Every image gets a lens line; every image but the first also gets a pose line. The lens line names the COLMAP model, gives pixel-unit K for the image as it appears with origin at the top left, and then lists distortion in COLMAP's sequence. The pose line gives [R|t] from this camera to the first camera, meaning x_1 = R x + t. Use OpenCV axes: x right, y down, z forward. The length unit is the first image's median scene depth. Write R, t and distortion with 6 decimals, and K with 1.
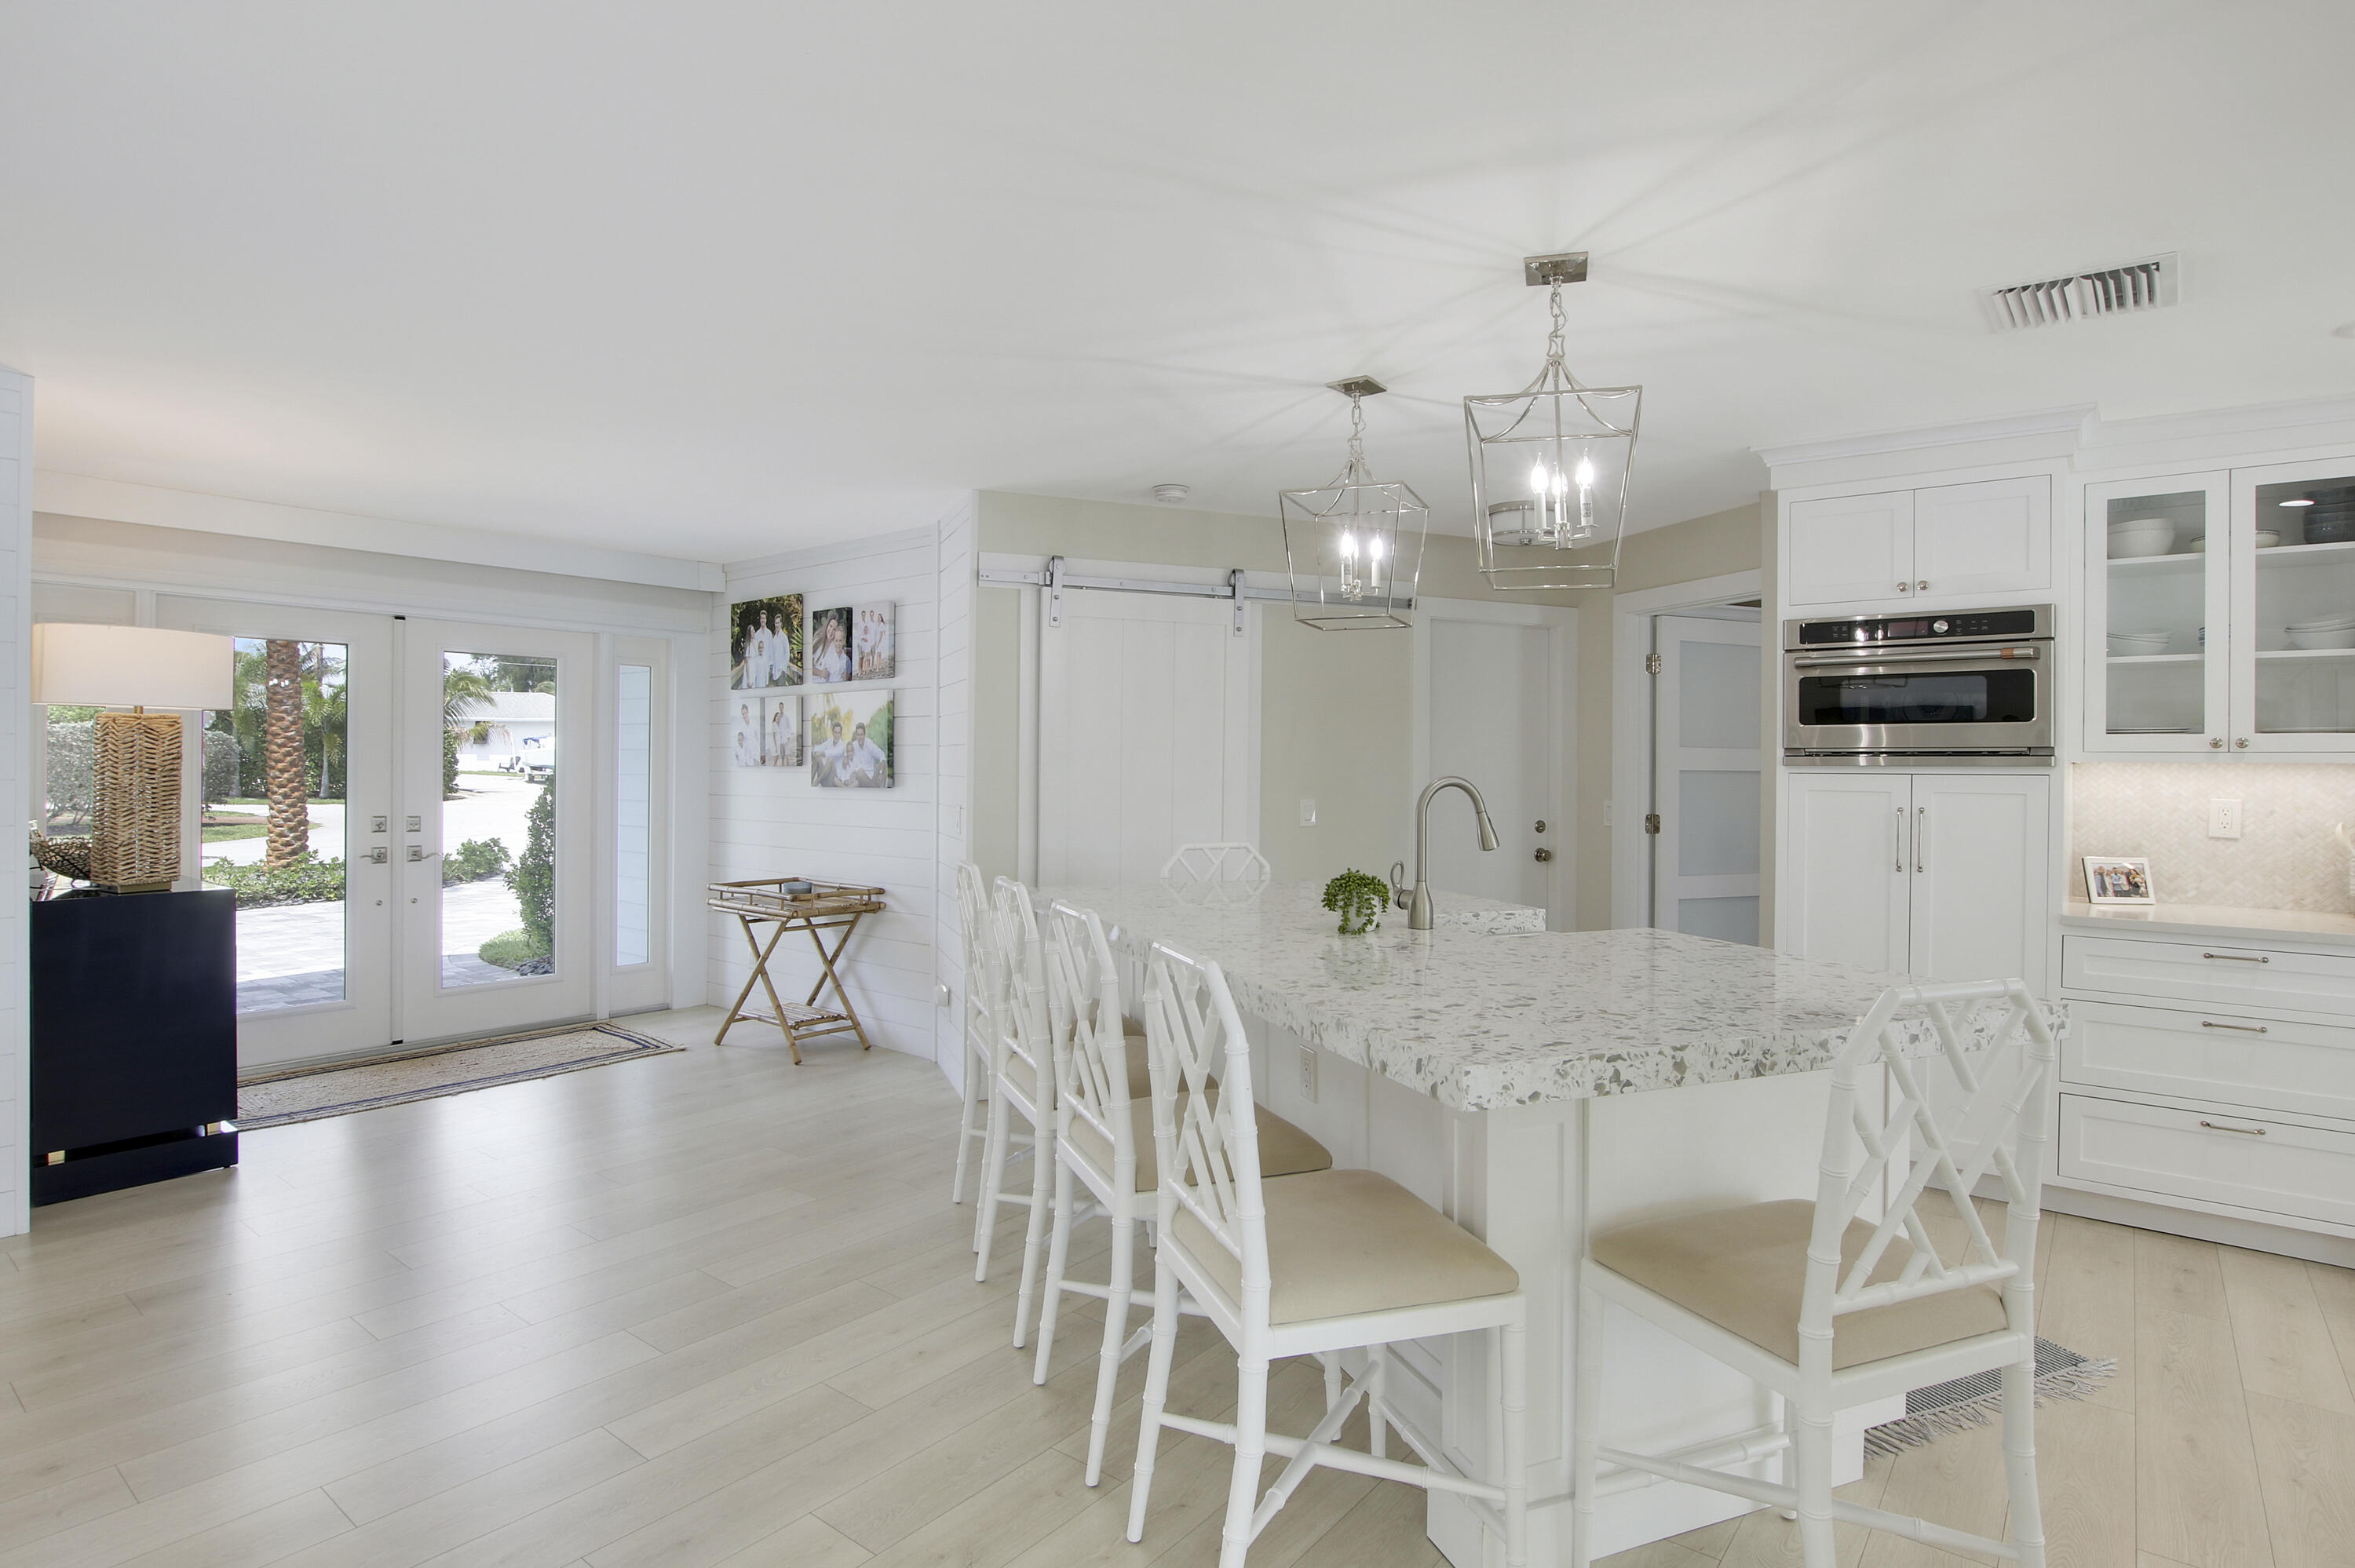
lens RADIAL K [[1213.8, 0, 1168.7], [0, 1213.8, 753.0], [0, 0, 1]] dist [-0.024698, 0.002377]
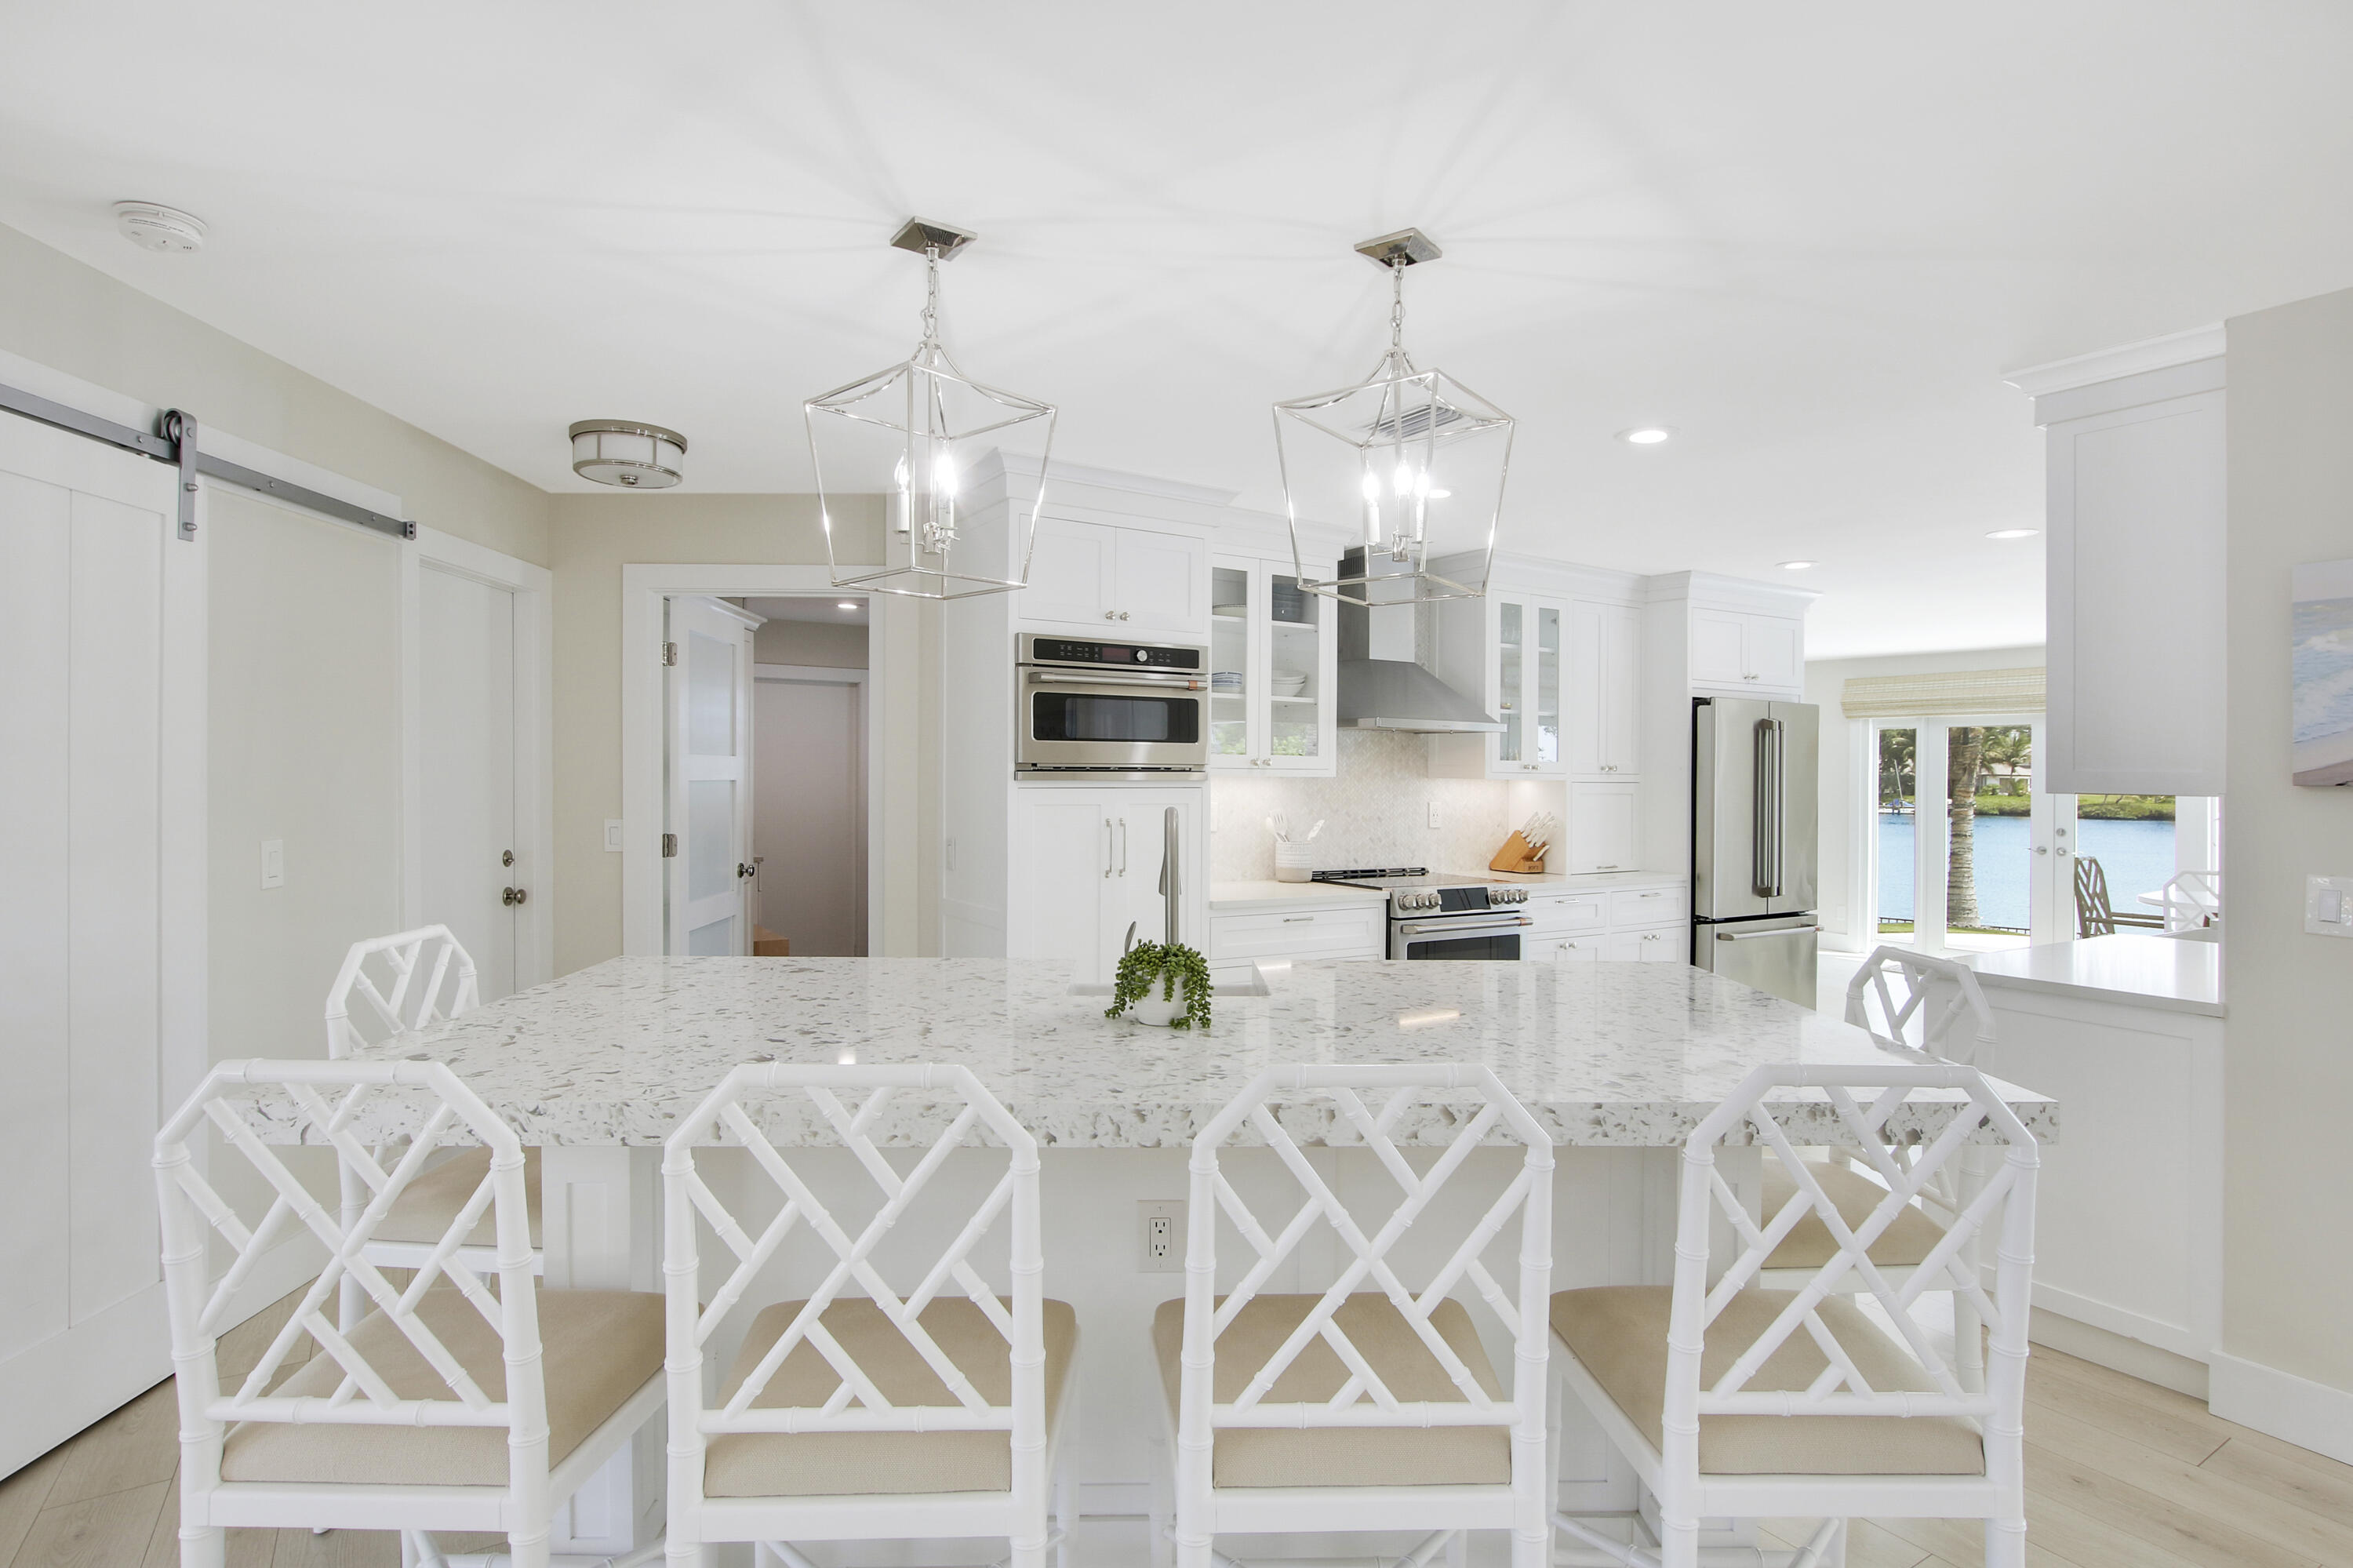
lens RADIAL K [[1212.9, 0, 1176.8], [0, 1212.9, 770.6], [0, 0, 1]] dist [-0.024698, 0.002377]
pose [[0.324855, -0.003670, 0.945757, -0.400616], [-0.014505, 0.999856, 0.008862, -0.008468], [-0.945652, -0.016597, 0.324755, 0.576285]]
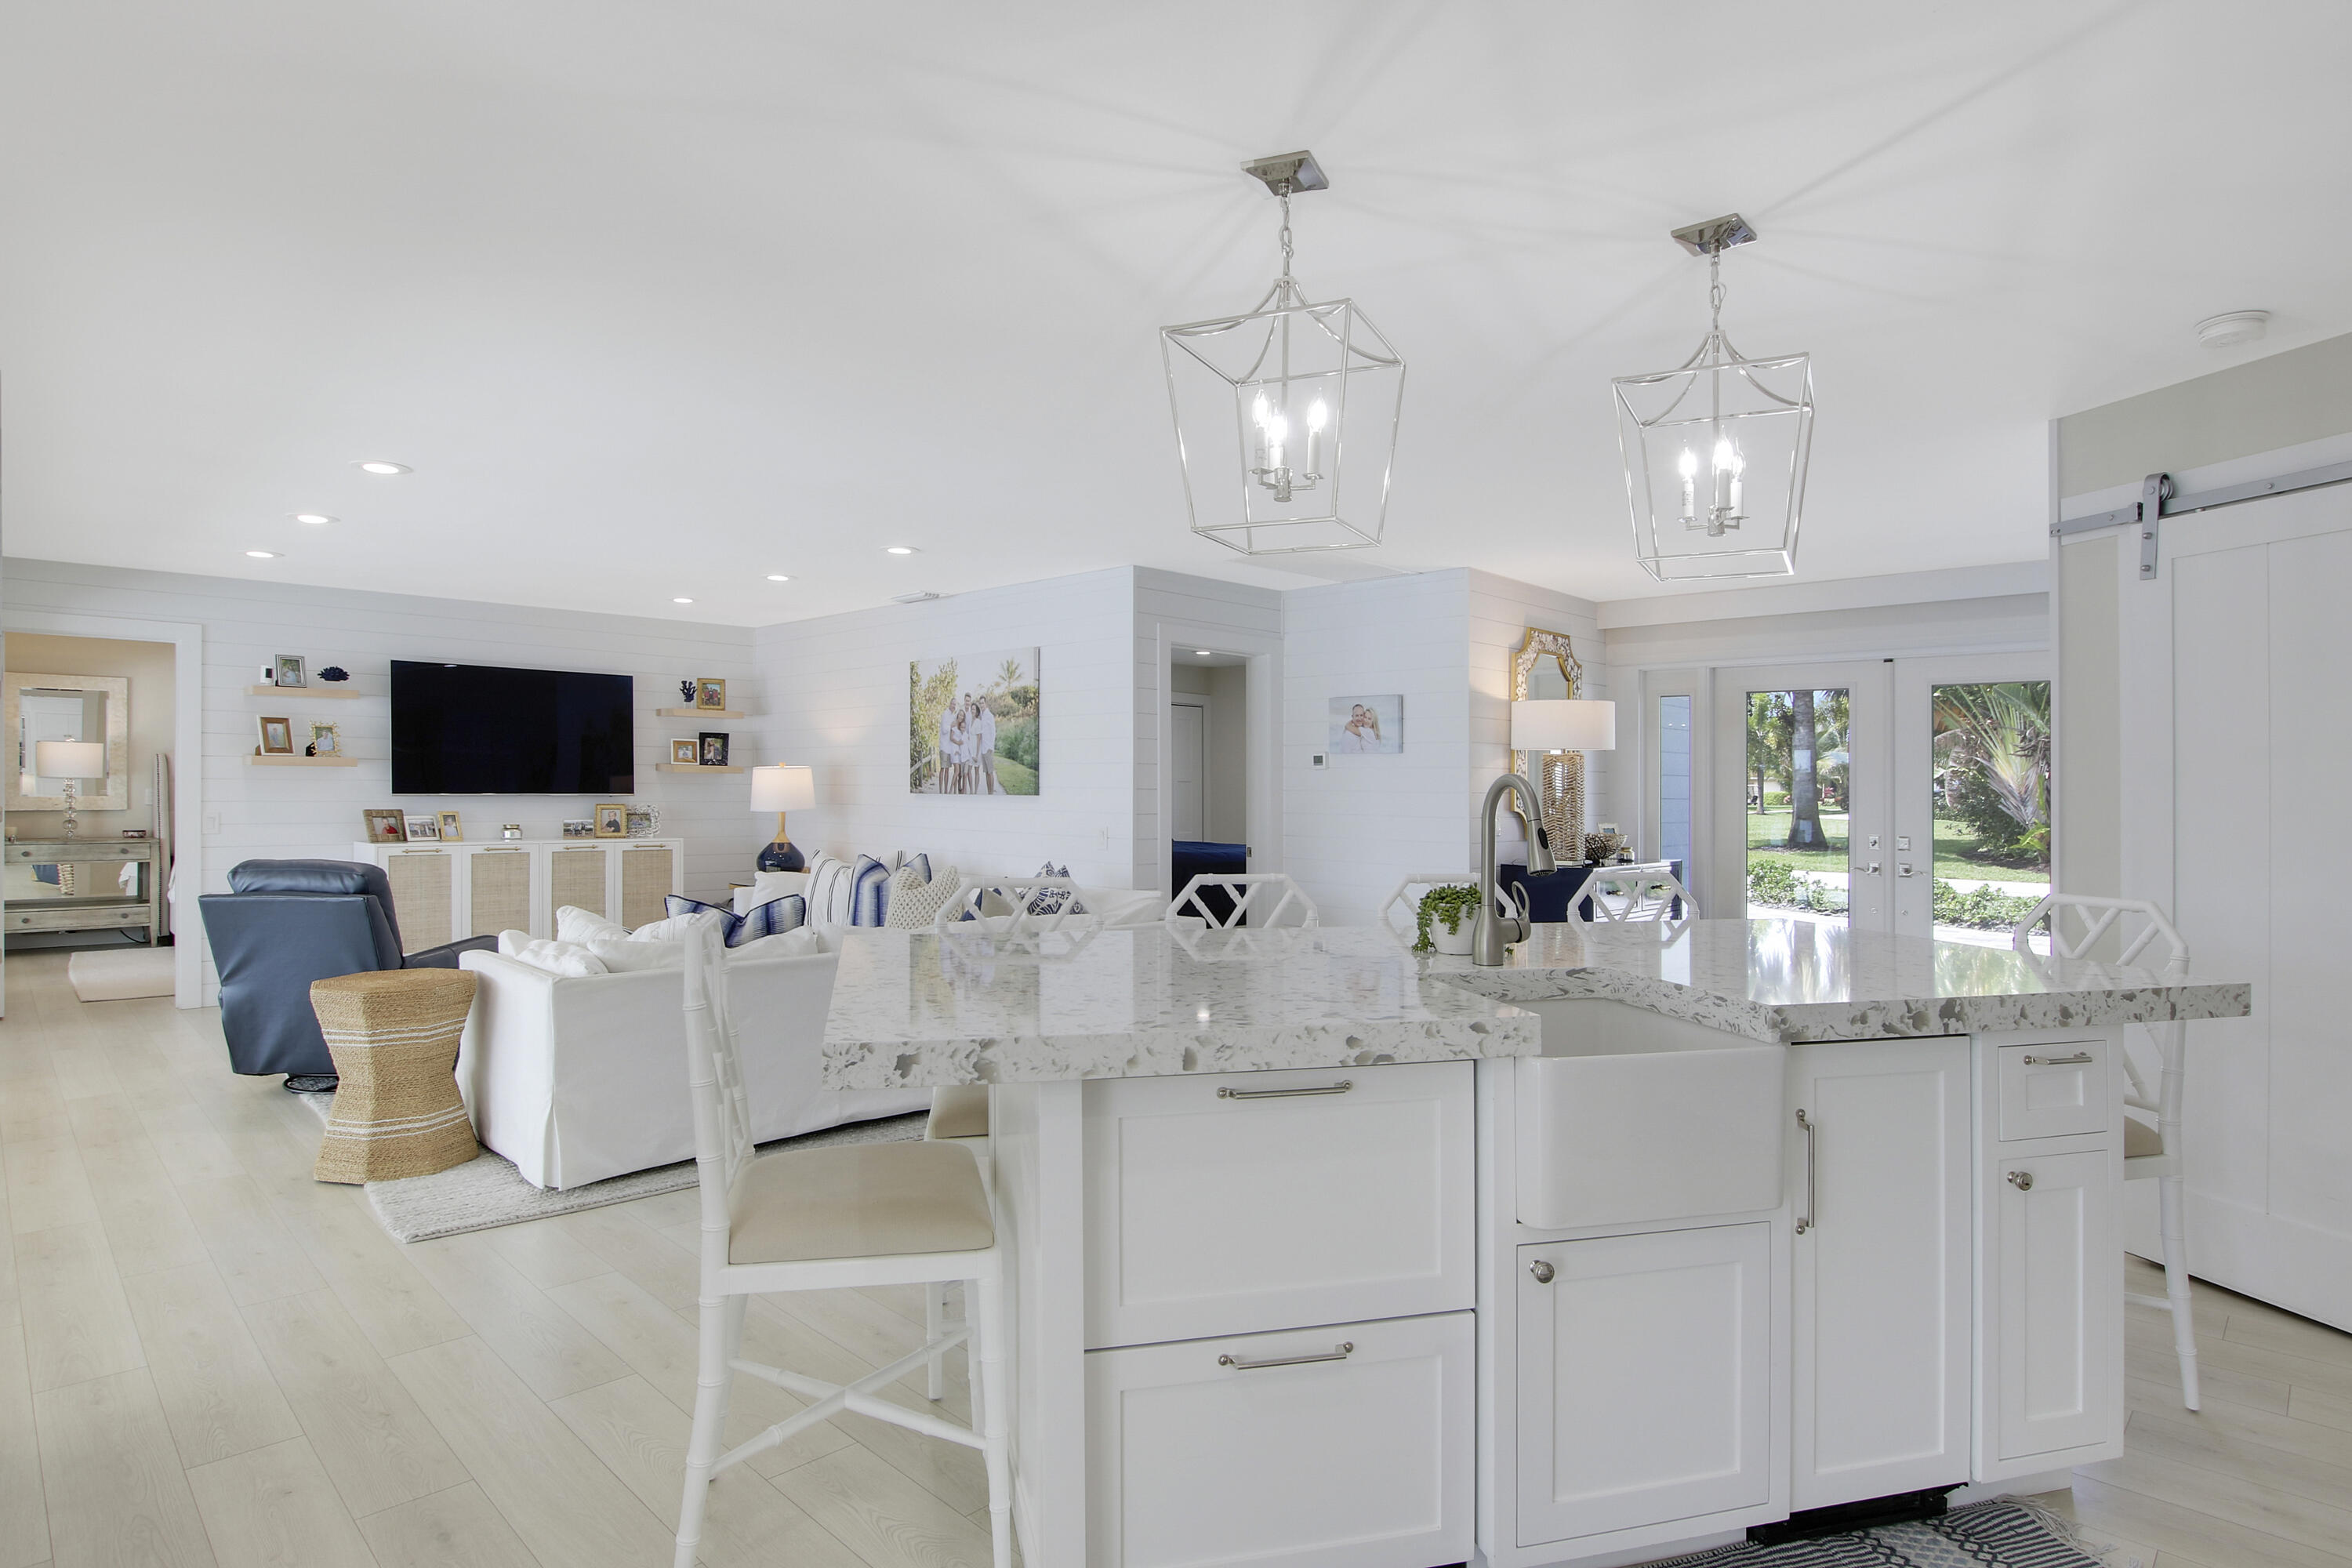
lens RADIAL K [[1212.4, 0, 1196.0], [0, 1212.4, 781.8], [0, 0, 1]] dist [-0.024698, 0.002377]
pose [[-0.105810, -0.013802, -0.994291, 0.792187], [-0.007908, 0.999884, -0.013038, 0.029389], [0.994355, 0.006484, -0.105906, 0.691177]]
